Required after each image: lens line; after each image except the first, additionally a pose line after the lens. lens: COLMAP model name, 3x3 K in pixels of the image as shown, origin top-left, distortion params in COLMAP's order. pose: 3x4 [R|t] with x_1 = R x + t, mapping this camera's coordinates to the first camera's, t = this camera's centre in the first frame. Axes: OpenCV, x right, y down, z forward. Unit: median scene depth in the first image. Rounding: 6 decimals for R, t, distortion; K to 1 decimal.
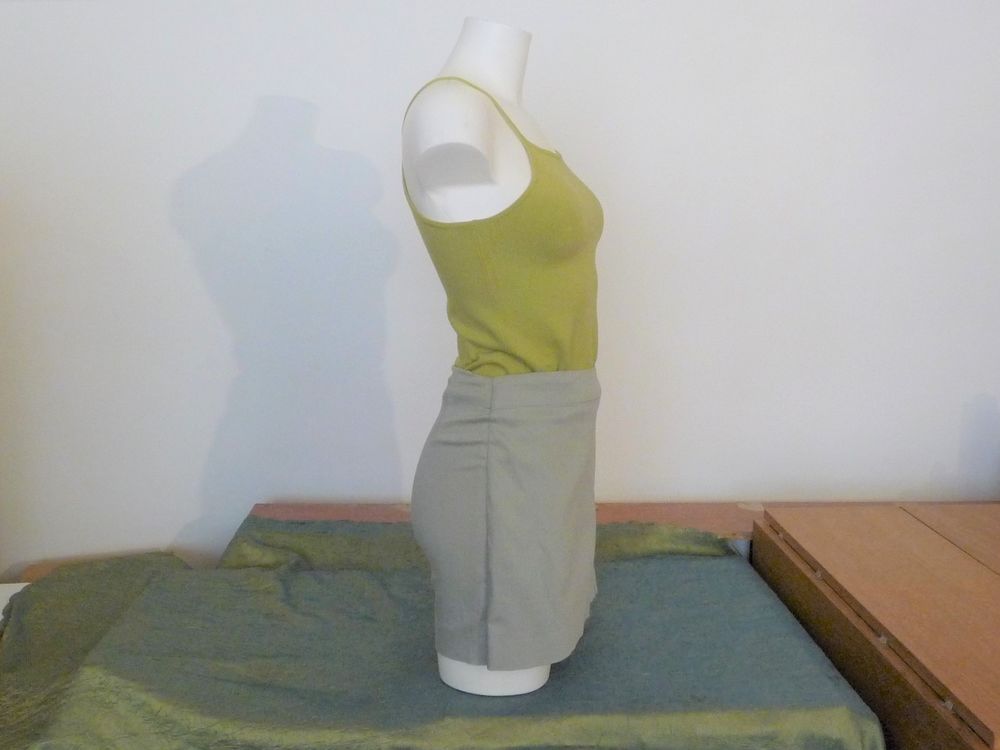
lens RADIAL K [[828.5, 0, 500.0], [0, 828.5, 375.0], [0, 0, 1]] dist [-0.010755, -0.003558]
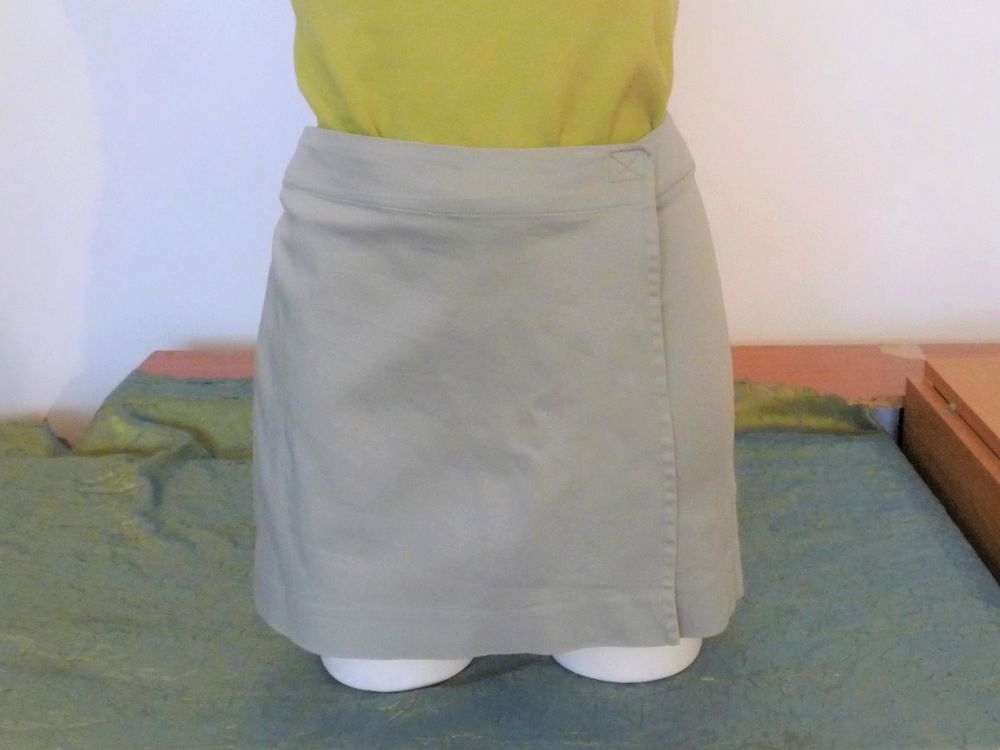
lens RADIAL K [[1055.0, 0, 503.1], [0, 1055.0, 288.8], [0, 0, 1]] dist [-0.009564, 0.000916]
pose [[0.997747, -0.009984, -0.066336, 0.056351], [0.017618, 0.993150, 0.115512, 0.012034], [0.064728, -0.116420, 0.991089, 0.201216]]
